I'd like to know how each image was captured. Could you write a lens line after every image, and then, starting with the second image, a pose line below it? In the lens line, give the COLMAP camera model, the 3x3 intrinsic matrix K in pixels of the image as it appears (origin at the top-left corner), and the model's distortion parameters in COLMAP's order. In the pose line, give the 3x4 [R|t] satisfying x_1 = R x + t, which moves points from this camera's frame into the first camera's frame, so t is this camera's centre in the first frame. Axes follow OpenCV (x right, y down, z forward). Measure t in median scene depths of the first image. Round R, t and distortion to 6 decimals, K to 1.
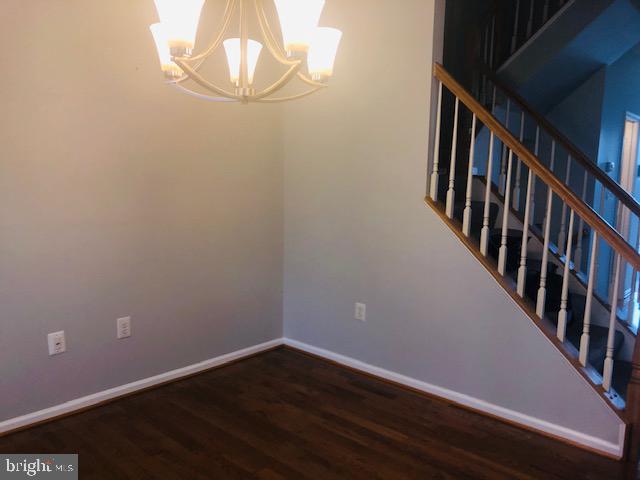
lens RADIAL K [[524.3, 0, 313.2], [0, 524.3, 244.1], [0, 0, 1]] dist [0.054478, -0.071295]
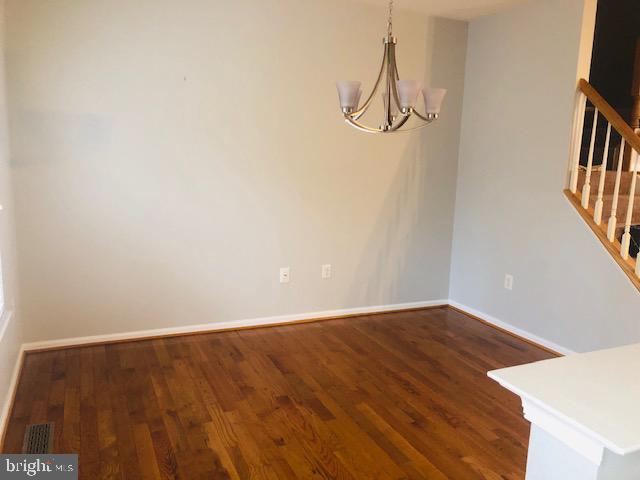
lens RADIAL K [[524.3, 0, 320.4], [0, 524.3, 237.1], [0, 0, 1]] dist [0.054478, -0.071295]
pose [[0.917676, 0.075211, -0.390146, 0.181516], [-0.067271, 0.997155, 0.033996, 0.015433], [0.391593, -0.004951, 0.920125, -0.331264]]
